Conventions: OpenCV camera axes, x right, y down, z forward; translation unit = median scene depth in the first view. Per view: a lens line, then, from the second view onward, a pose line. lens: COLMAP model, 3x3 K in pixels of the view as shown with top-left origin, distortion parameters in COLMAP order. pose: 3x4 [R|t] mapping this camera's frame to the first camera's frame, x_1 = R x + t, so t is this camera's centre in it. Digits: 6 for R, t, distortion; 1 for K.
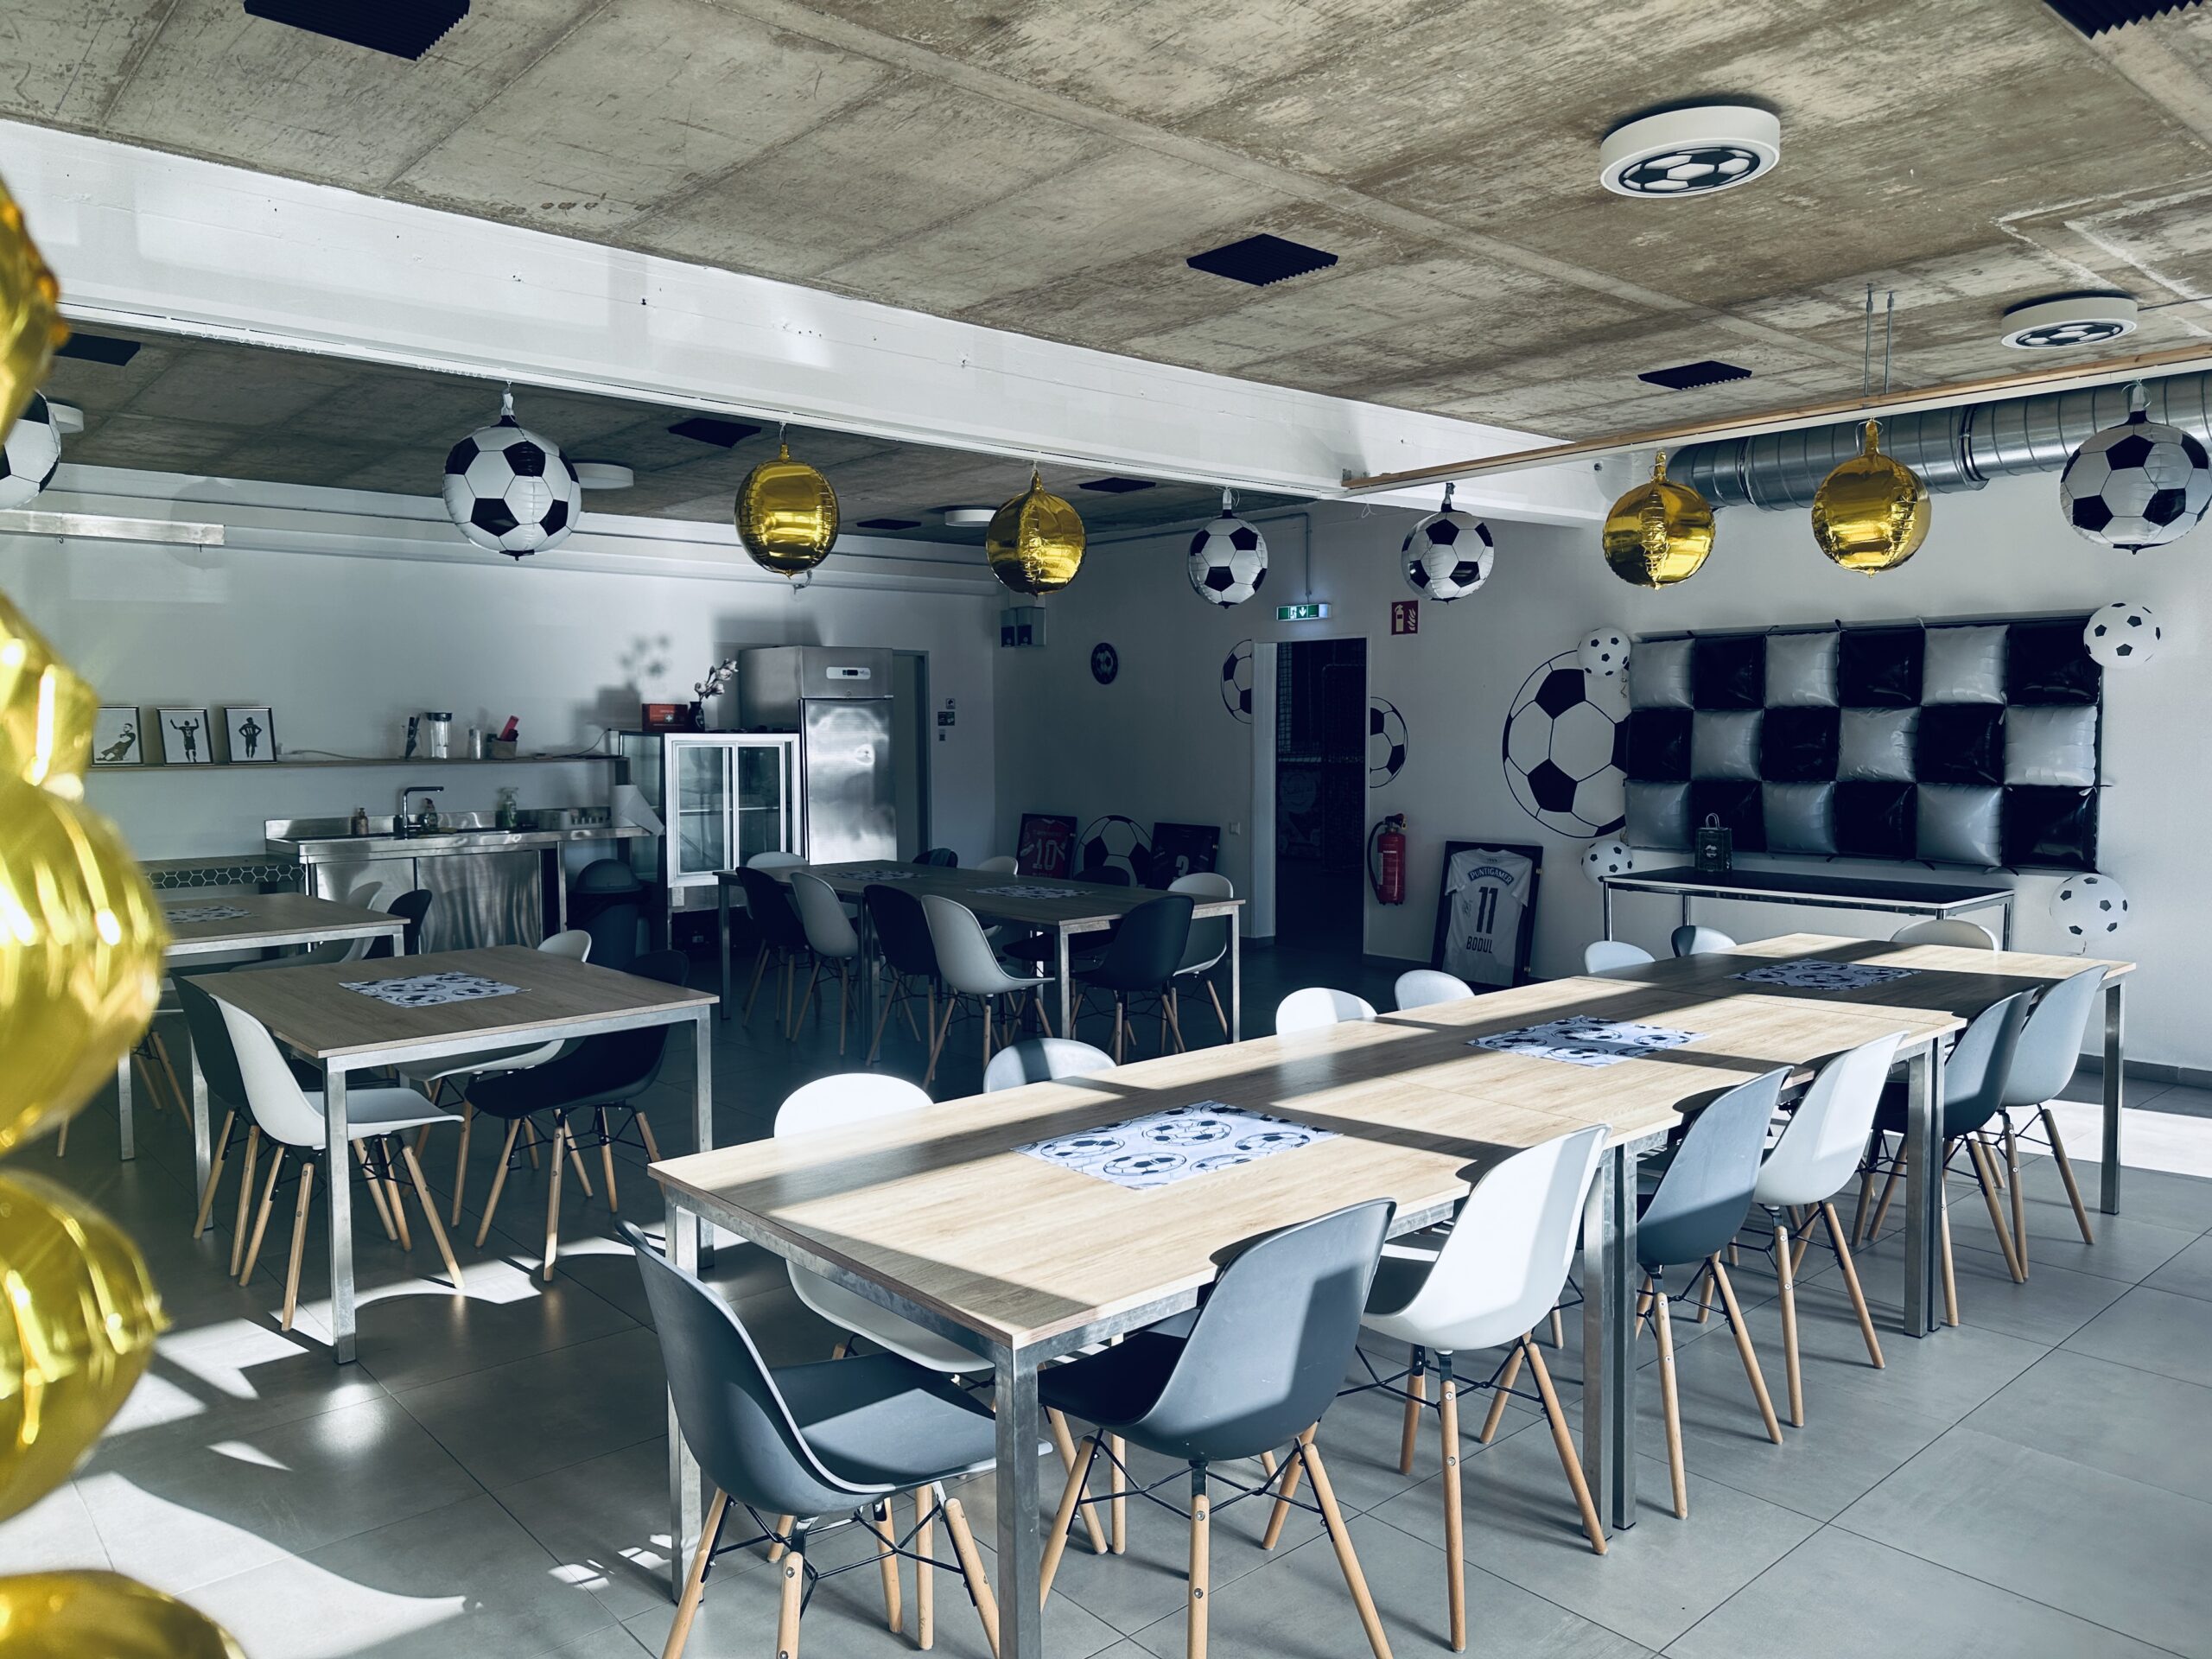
lens RADIAL K [[1579.2, 0, 1112.4], [0, 1579.2, 819.6], [0, 0, 1]] dist [0.044348, -0.034079]
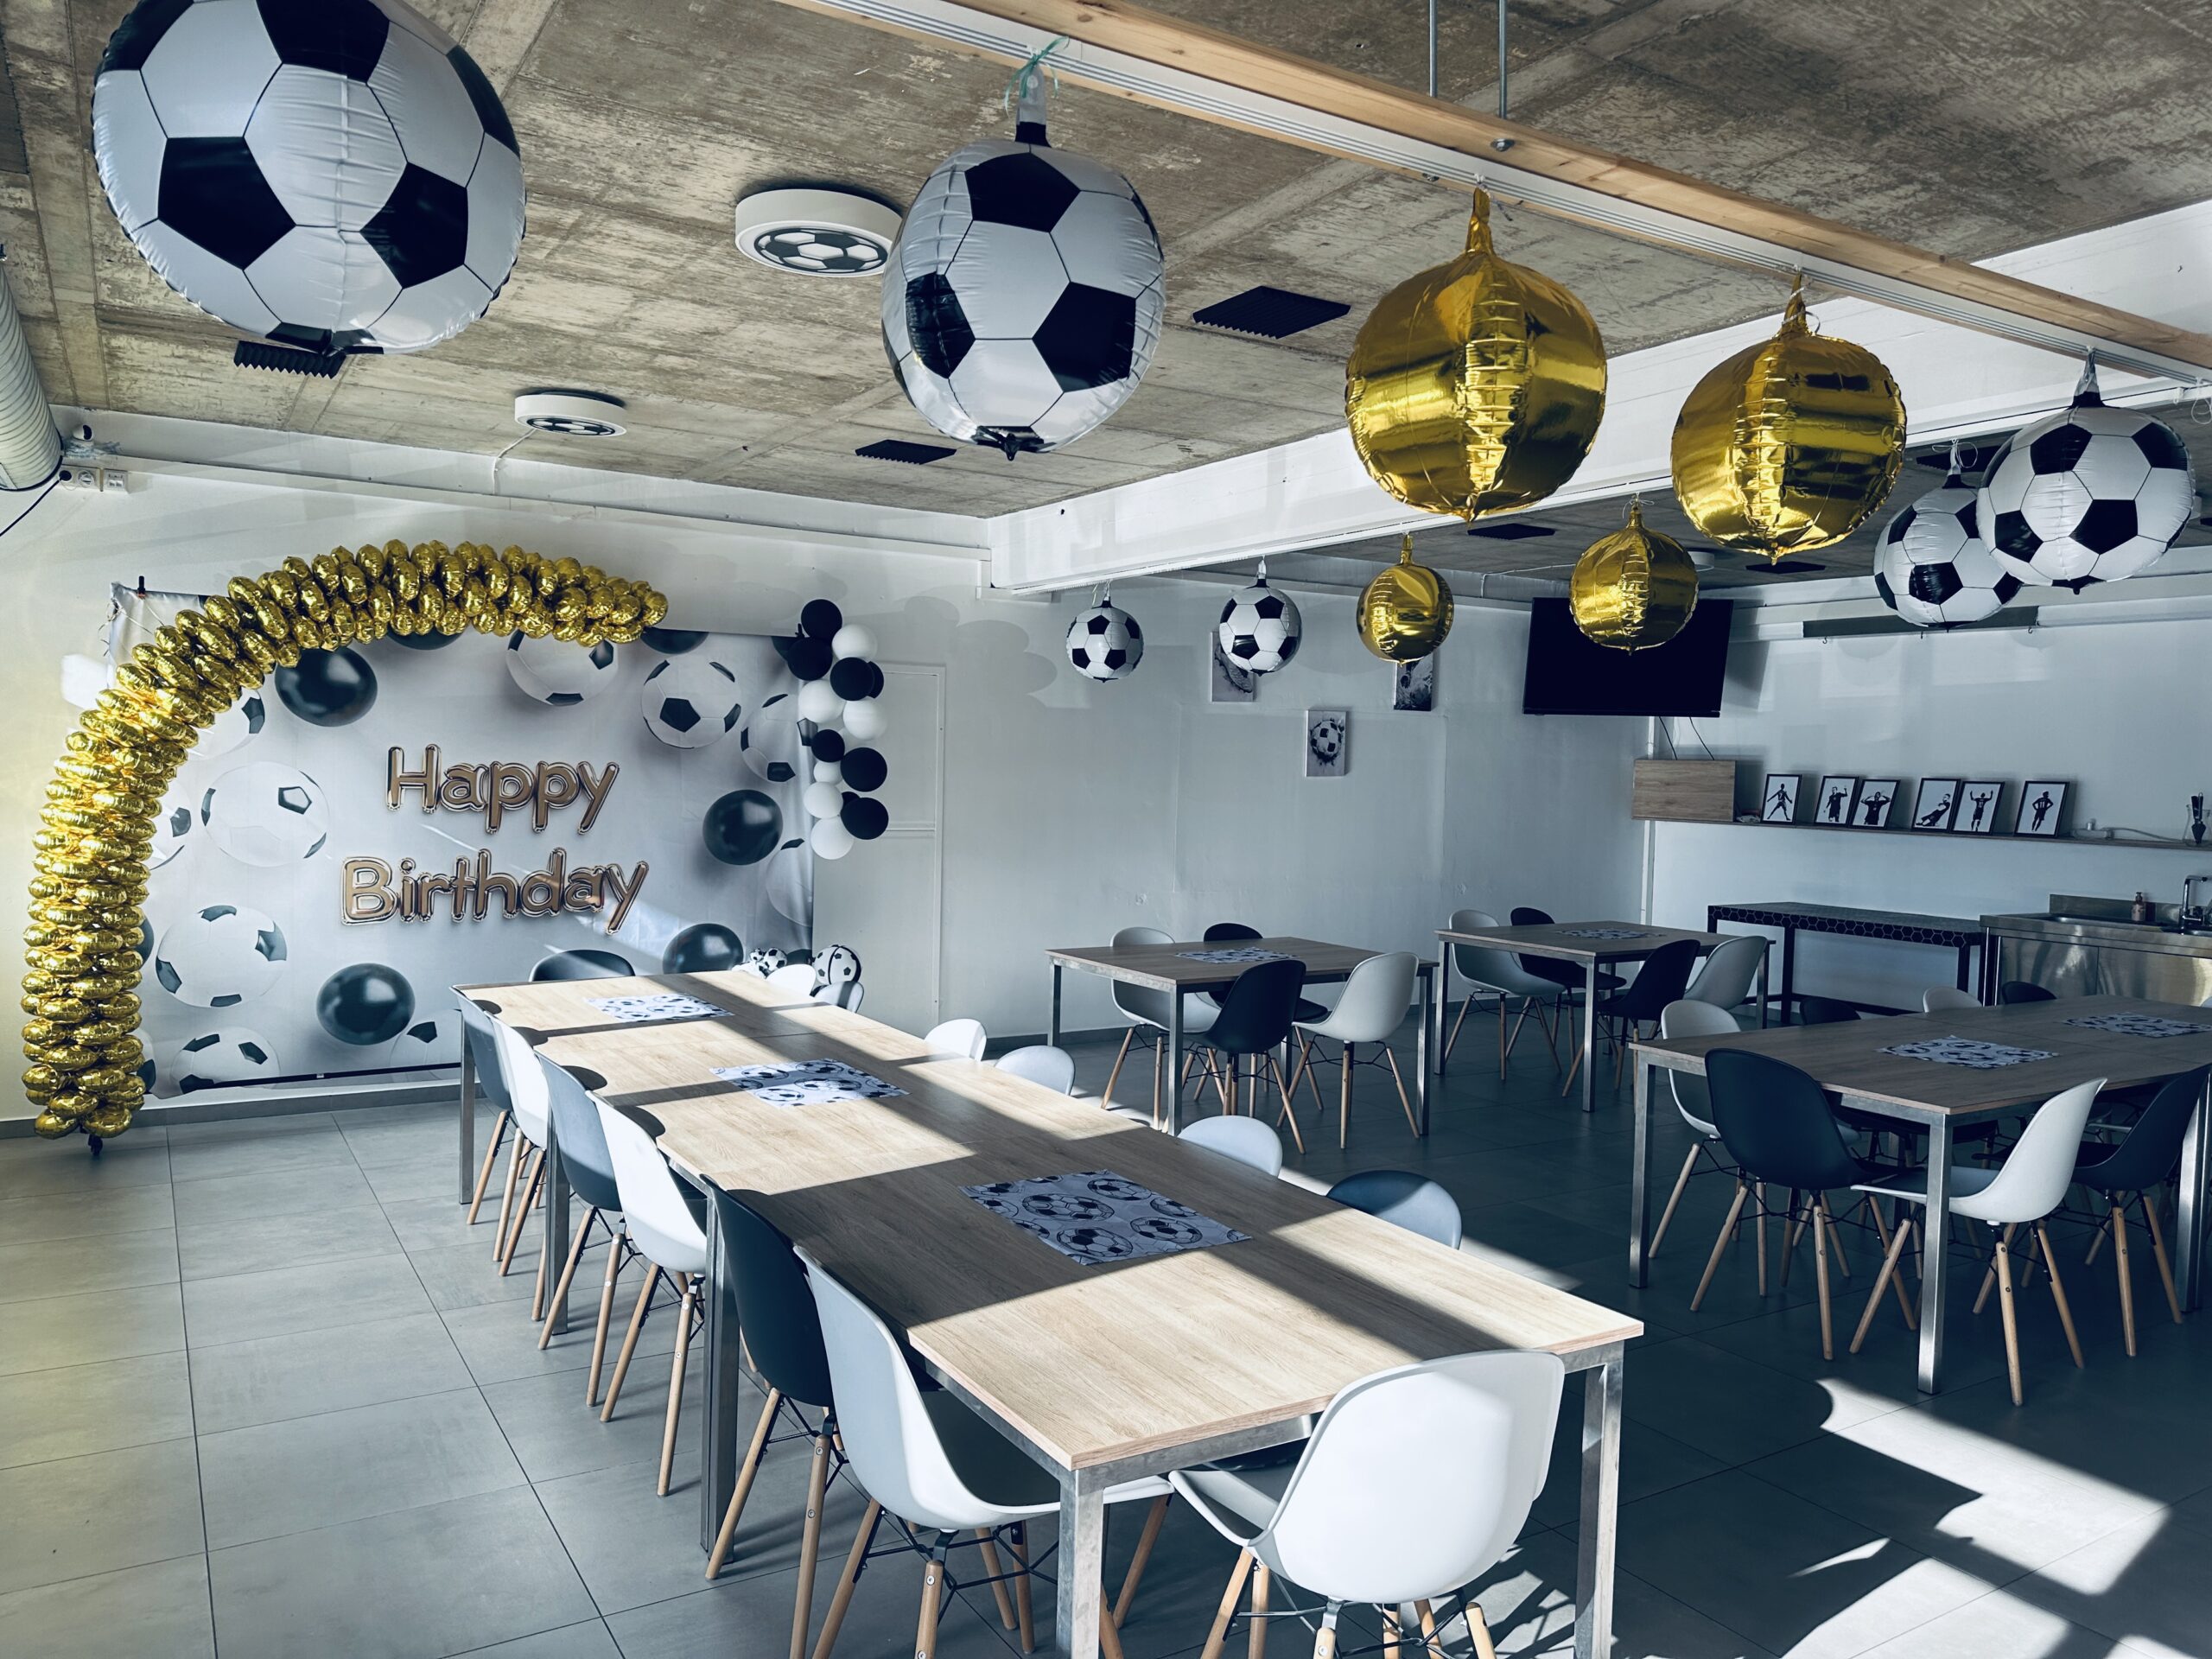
lens RADIAL K [[1579.2, 0, 1113.0], [0, 1579.2, 834.4], [0, 0, 1]] dist [0.044348, -0.034079]
pose [[-0.173680, 0.044466, -0.983798, 1.035802], [-0.081177, 0.994934, 0.059300, -0.089050], [0.981451, 0.090161, -0.169191, 1.074515]]
